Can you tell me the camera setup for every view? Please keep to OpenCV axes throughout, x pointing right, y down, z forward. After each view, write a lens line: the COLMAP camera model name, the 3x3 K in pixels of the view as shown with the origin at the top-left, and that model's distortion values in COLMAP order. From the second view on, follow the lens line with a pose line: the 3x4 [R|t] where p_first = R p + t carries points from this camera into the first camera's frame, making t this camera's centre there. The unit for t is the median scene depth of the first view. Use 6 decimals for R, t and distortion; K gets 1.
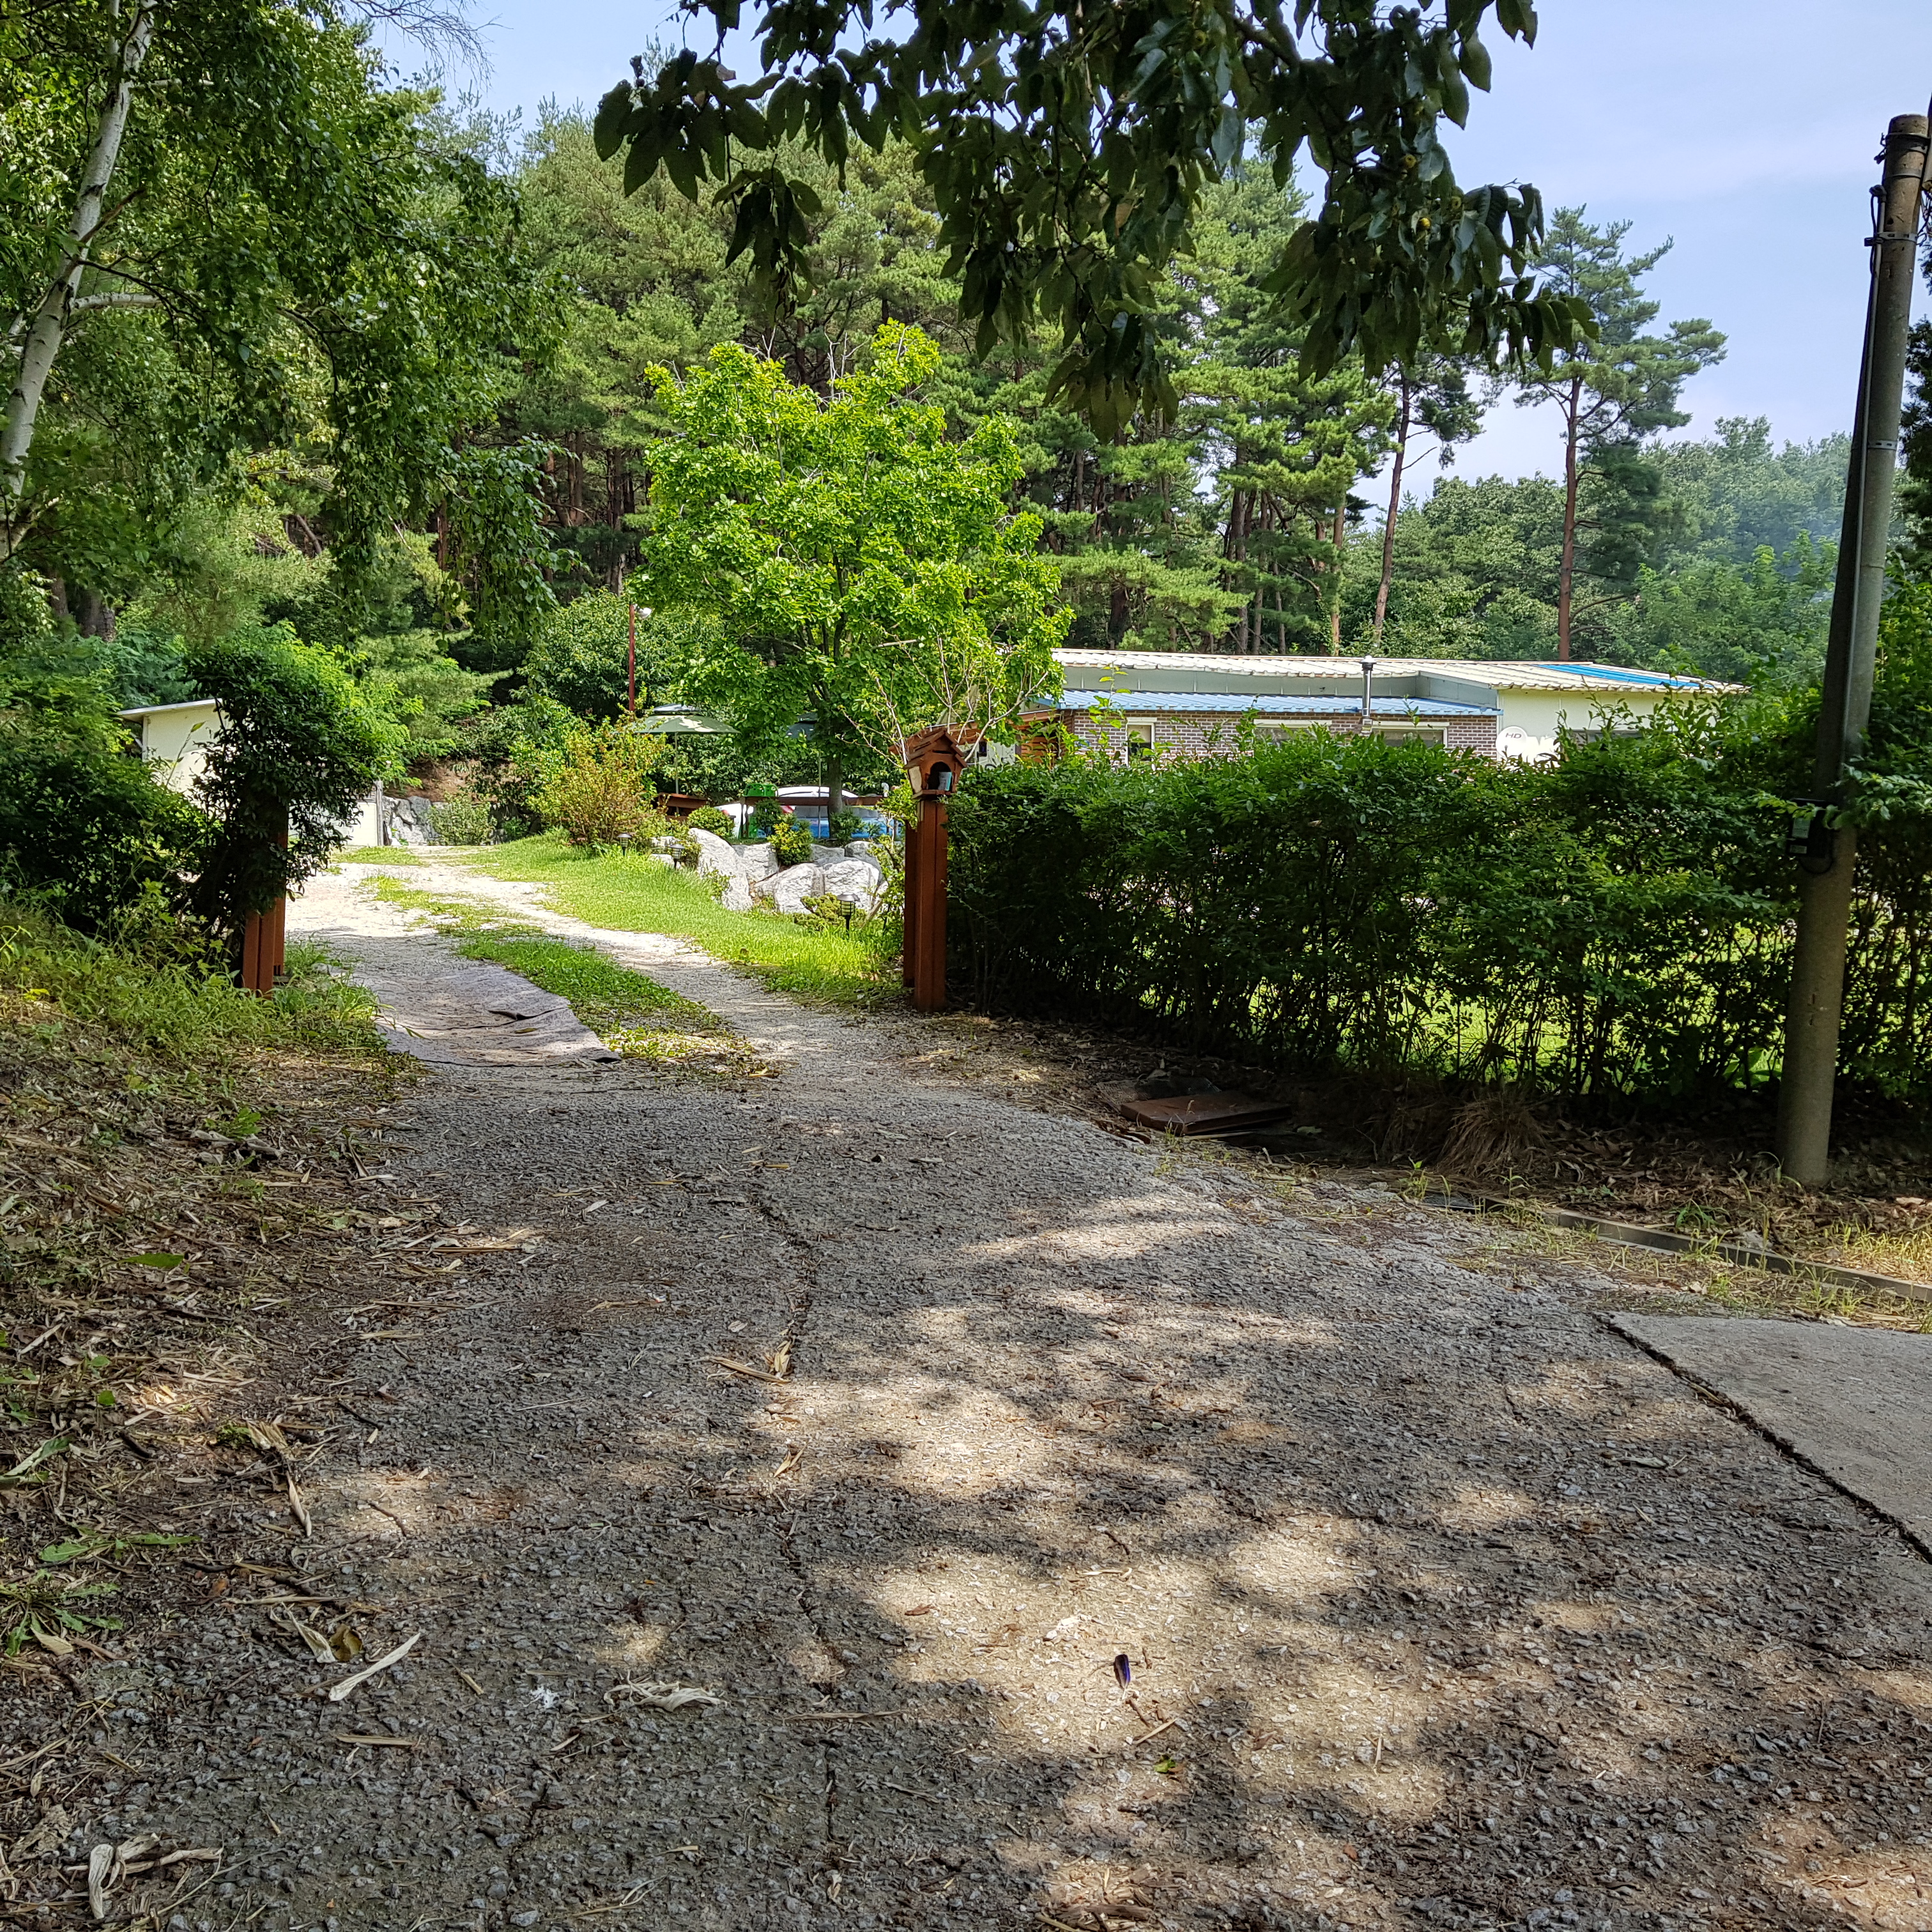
lens RADIAL K [[1953.4, 0, 965.4], [0, 1953.4, 929.4], [0, 0, 1]] dist [0.009980, -0.044755]
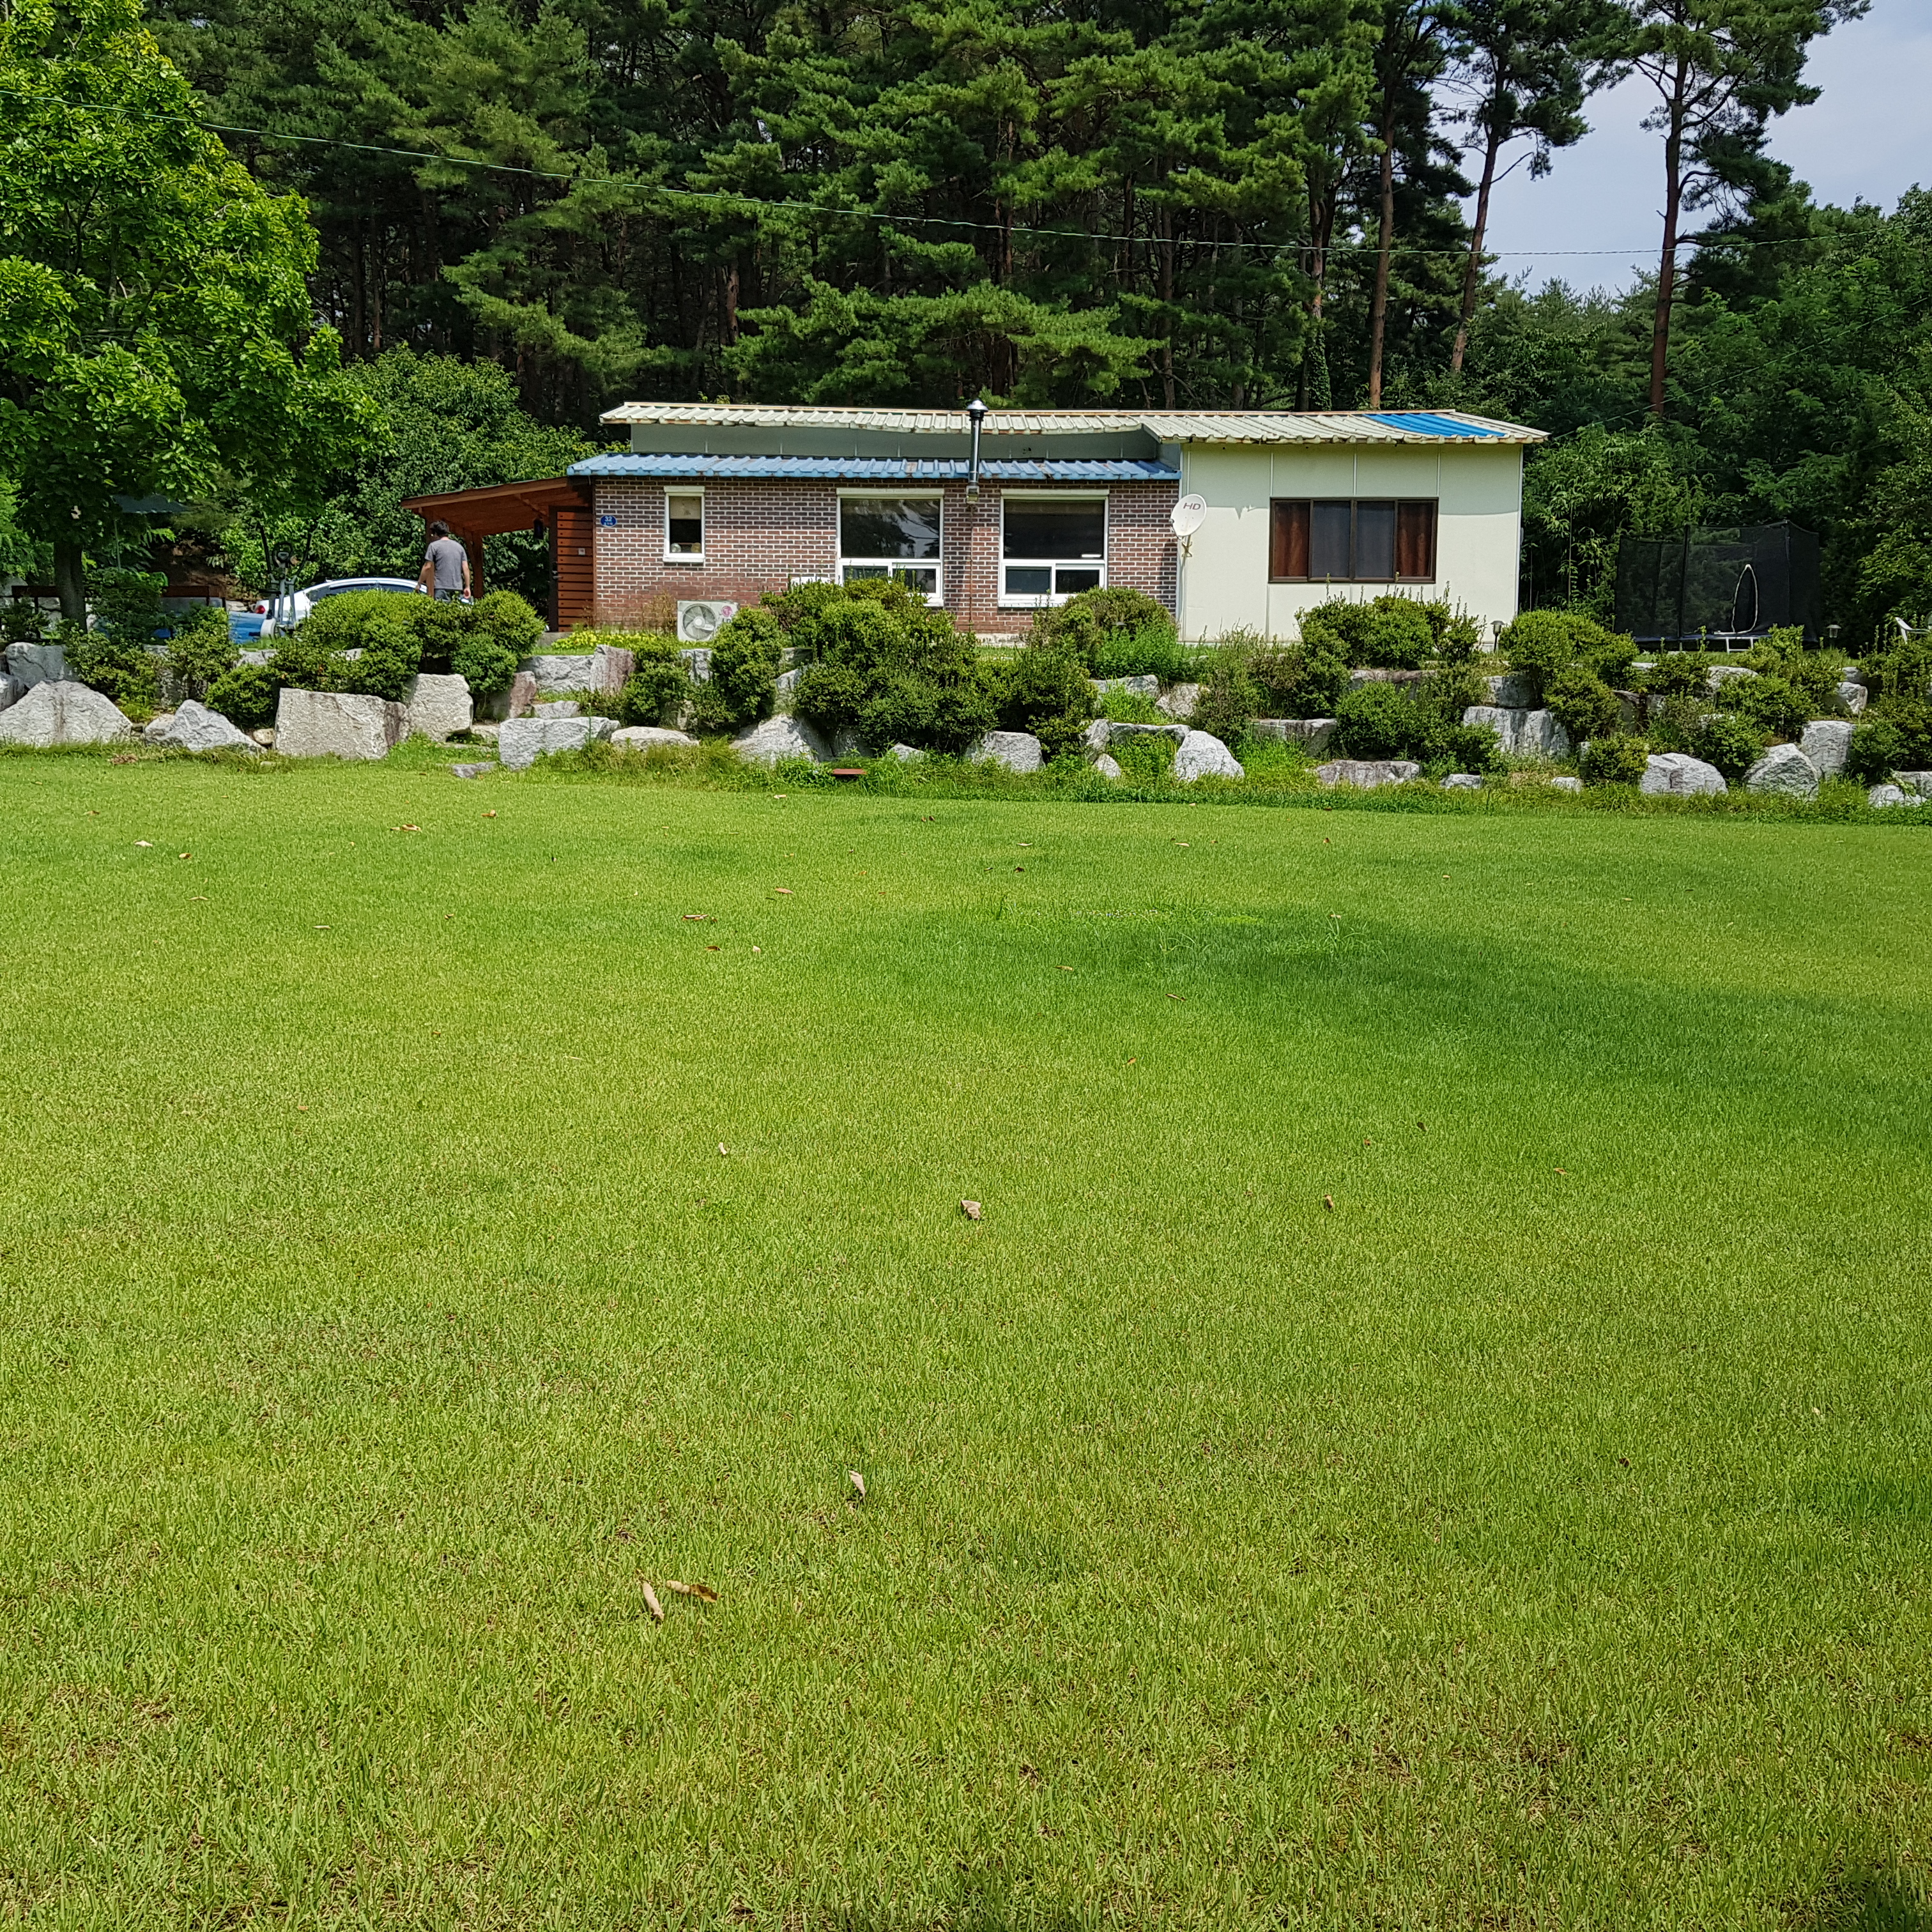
lens RADIAL K [[1953.4, 0, 965.4], [0, 1953.4, 929.4], [0, 0, 1]] dist [0.009980, -0.044755]
pose [[0.972960, 0.039519, -0.227569, 0.273162], [-0.014851, 0.993919, 0.109107, -0.011835], [0.230497, -0.102777, 0.967630, 0.160501]]
